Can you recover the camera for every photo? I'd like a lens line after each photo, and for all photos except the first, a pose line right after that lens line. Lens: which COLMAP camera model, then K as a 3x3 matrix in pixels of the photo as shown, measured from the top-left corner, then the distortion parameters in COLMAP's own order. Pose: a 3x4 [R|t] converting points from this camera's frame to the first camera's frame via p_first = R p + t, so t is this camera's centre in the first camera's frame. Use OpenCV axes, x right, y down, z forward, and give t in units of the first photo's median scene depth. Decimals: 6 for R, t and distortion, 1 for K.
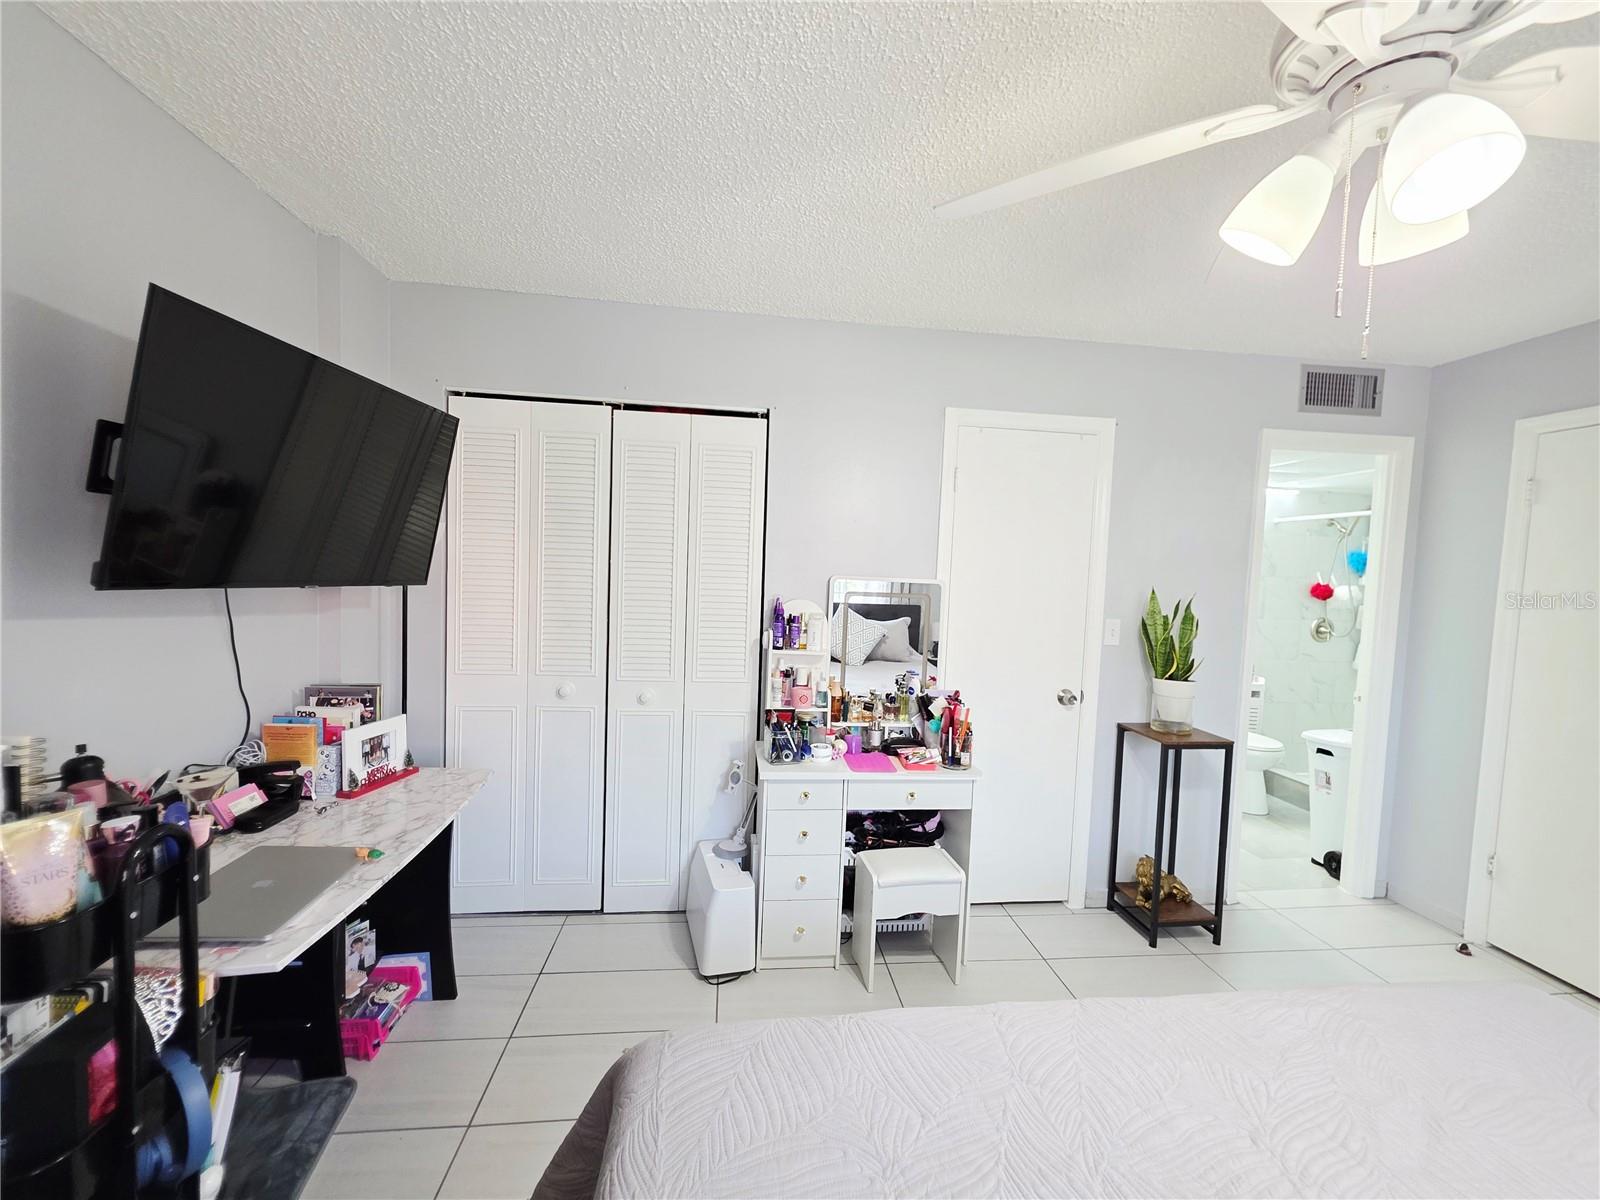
lens RADIAL K [[642.1, 0, 806.7], [0, 642.1, 601.1], [0, 0, 1]] dist [0.000539, 0.000451]
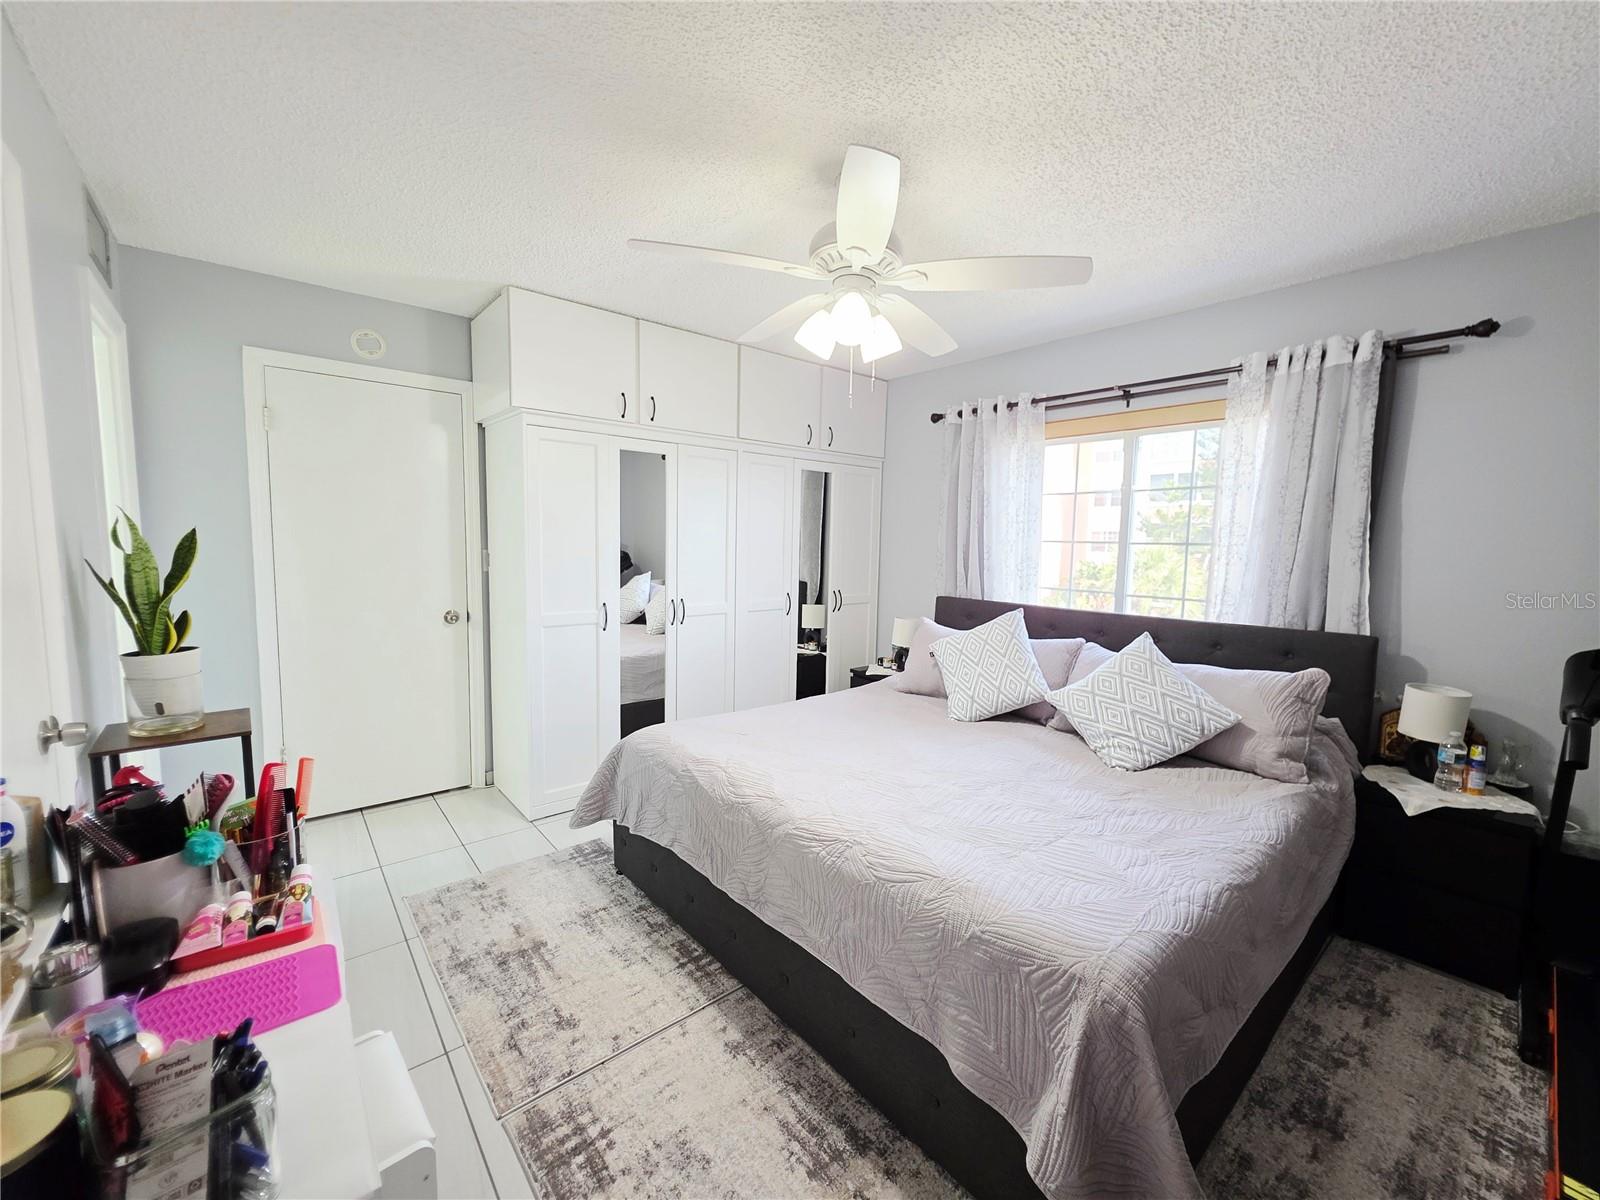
lens RADIAL K [[642.1, 0, 797.8], [0, 642.1, 602.7], [0, 0, 1]] dist [0.000539, 0.000451]
pose [[-0.543520, -0.131553, 0.829024, -0.288449], [0.005359, 0.987079, 0.160147, -0.025764], [-0.839379, 0.091486, -0.535792, 0.753686]]
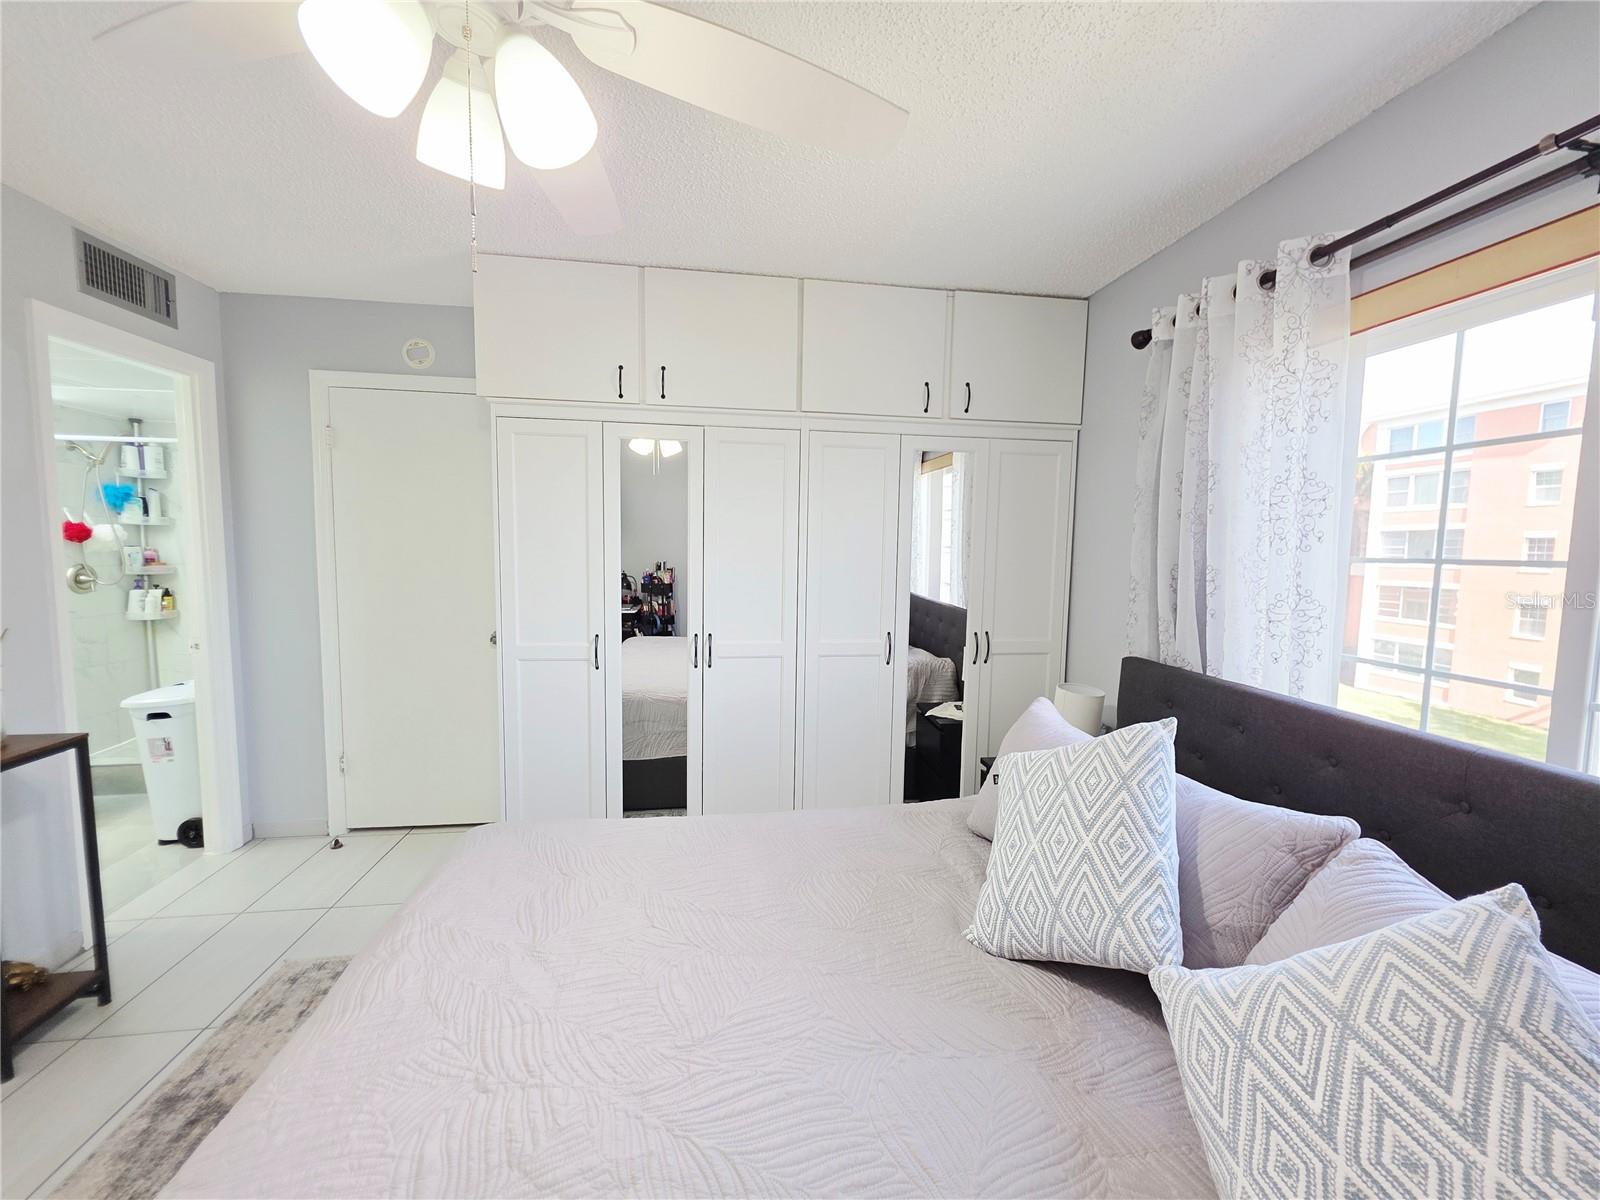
lens RADIAL K [[642.1, 0, 802.4], [0, 642.1, 600.3], [0, 0, 1]] dist [0.000539, 0.000451]
pose [[-0.019544, -0.125068, 0.991956, -0.054530], [0.036773, 0.991384, 0.125720, 0.004589], [-0.999133, 0.038935, -0.014776, 0.164716]]
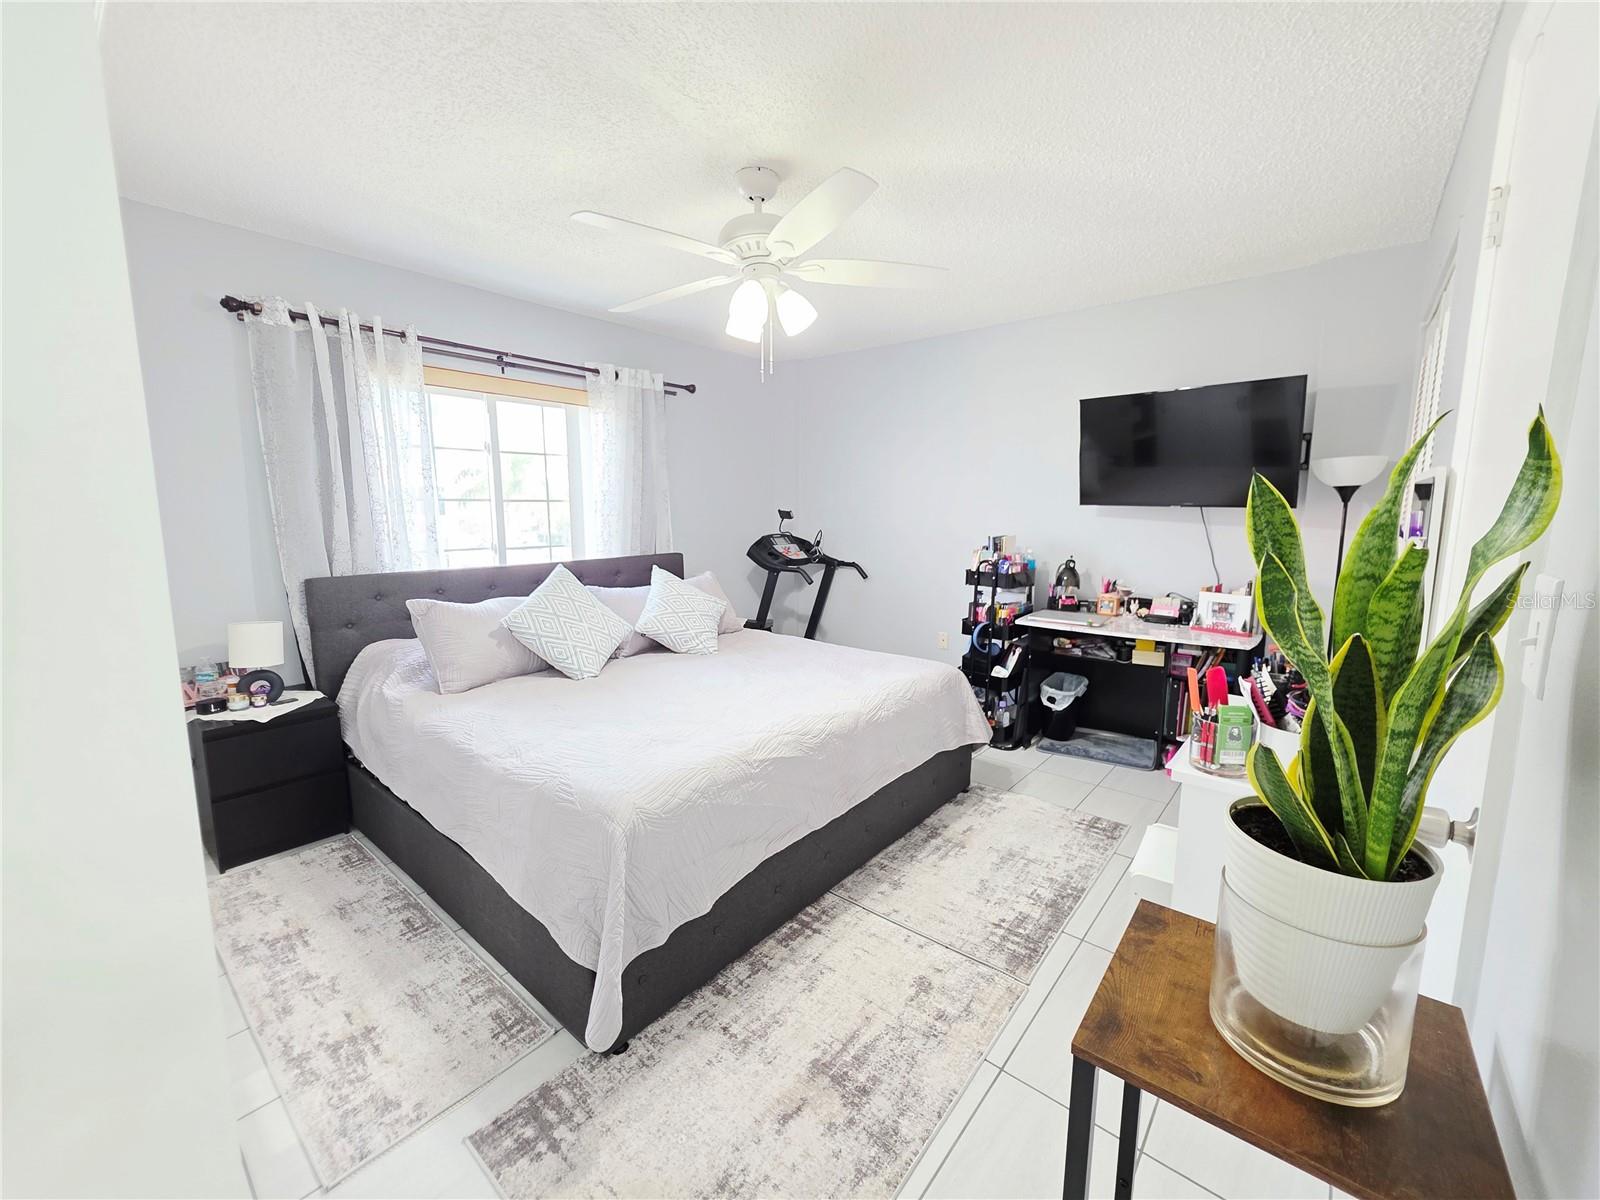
lens RADIAL K [[642.1, 0, 807.1], [0, 642.1, 598.5], [0, 0, 1]] dist [0.000539, 0.000451]
pose [[-0.729116, 0.056554, -0.682049, 0.788817], [-0.066234, 0.986071, 0.152567, 0.015788], [0.681177, 0.156414, -0.715215, 0.958723]]
